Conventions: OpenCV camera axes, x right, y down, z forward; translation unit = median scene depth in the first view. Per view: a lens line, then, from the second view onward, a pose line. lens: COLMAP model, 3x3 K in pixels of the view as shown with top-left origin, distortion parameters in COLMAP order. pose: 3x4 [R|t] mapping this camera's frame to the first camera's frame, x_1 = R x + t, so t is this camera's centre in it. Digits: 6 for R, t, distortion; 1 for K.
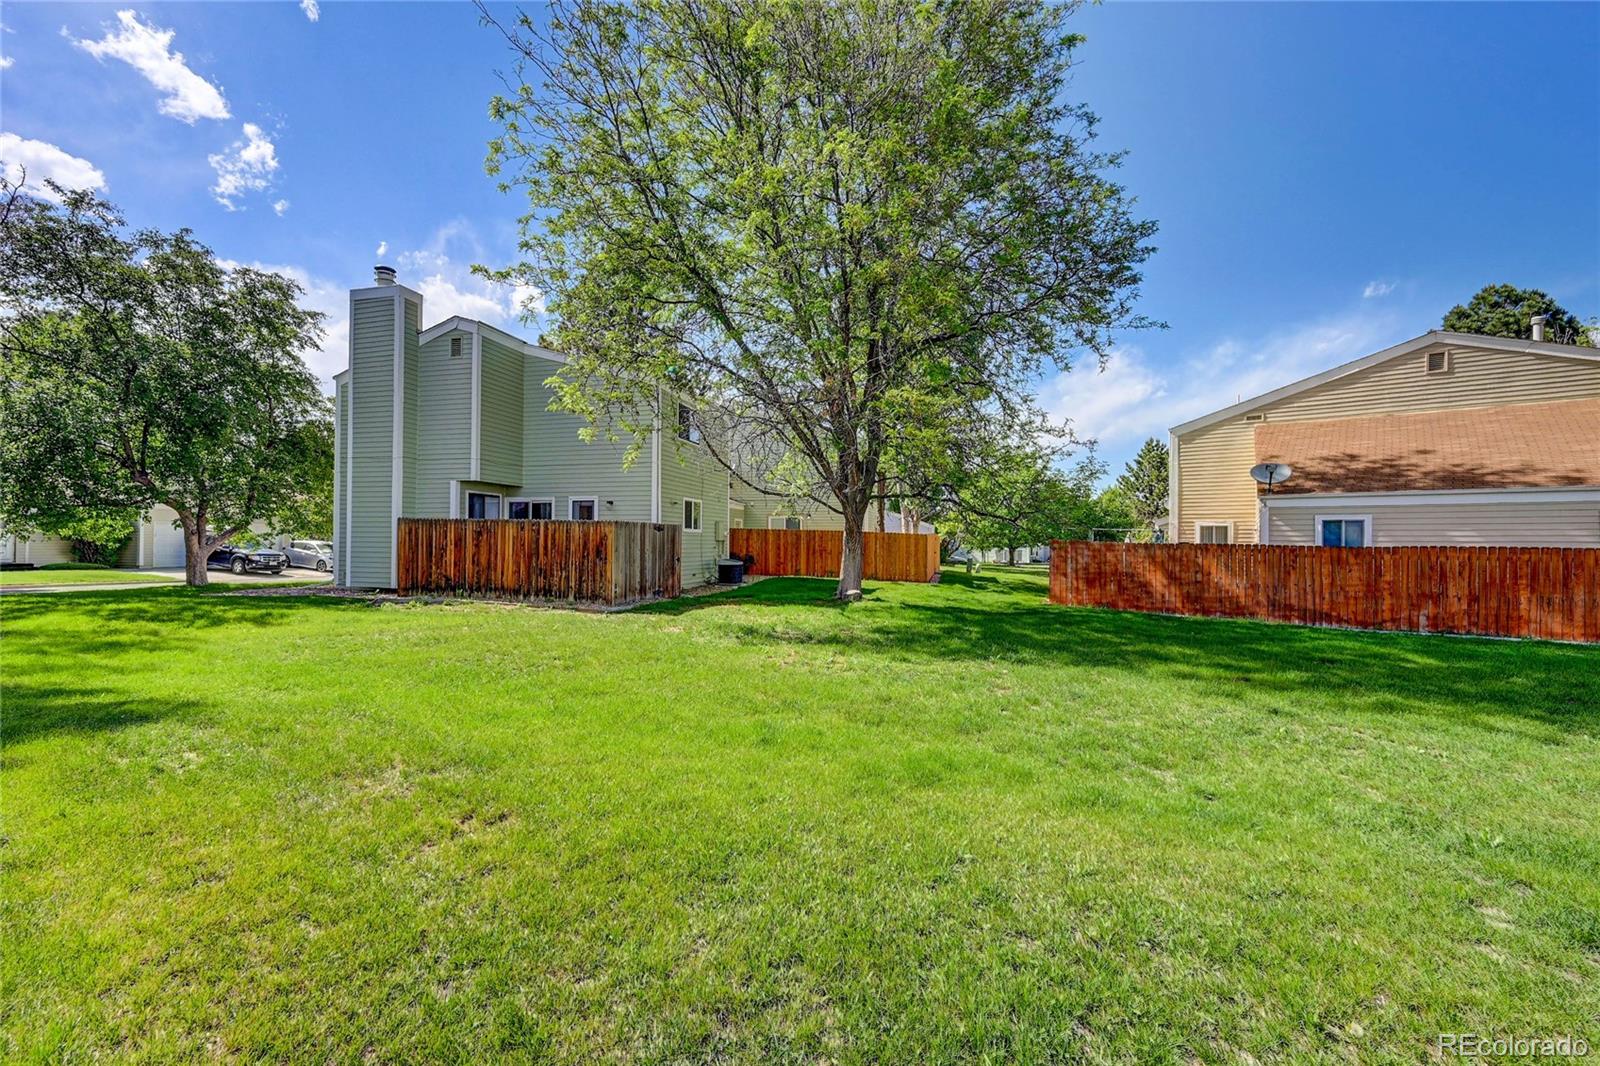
lens RADIAL K [[633.1, 0, 797.5], [0, 633.1, 526.2], [0, 0, 1]] dist [-0.000928, 0.000046]
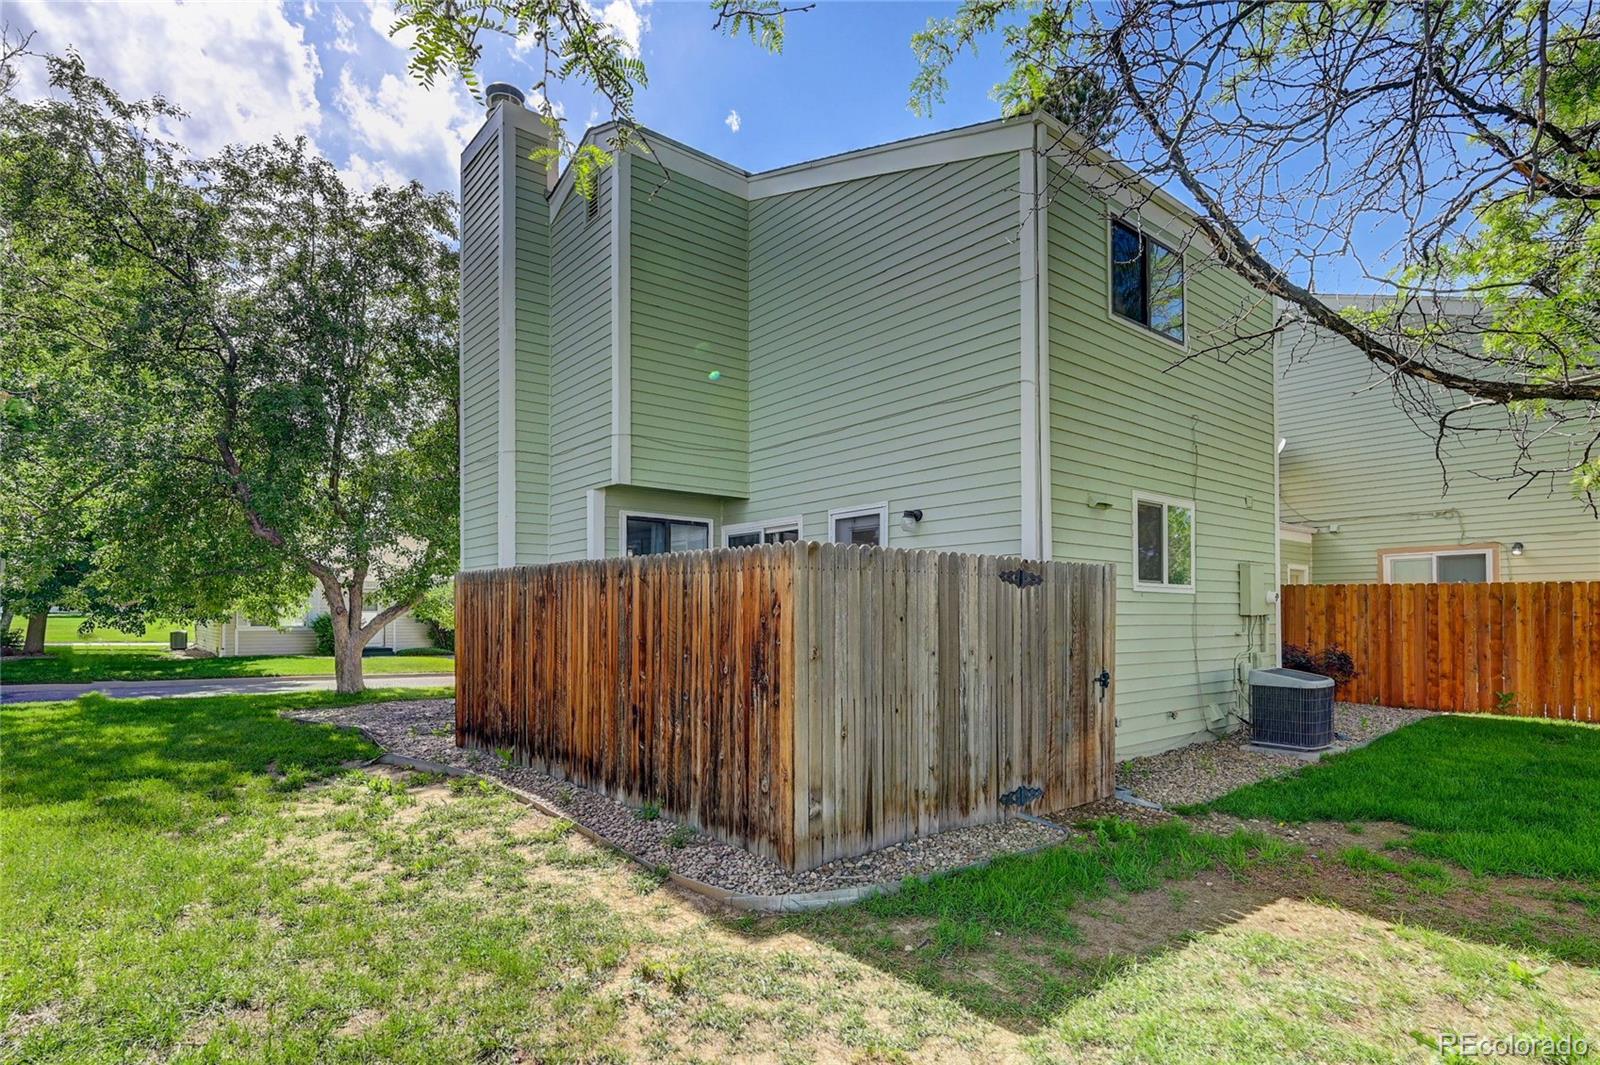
lens RADIAL K [[818.6, 0, 799.9], [0, 818.6, 605.6], [0, 0, 1]] dist [0.003203, 0.000397]
pose [[0.814911, -0.016818, -0.579342, -0.080977], [0.021840, 0.999760, 0.001698, 0.013798], [0.579174, -0.014037, 0.815083, 0.609218]]
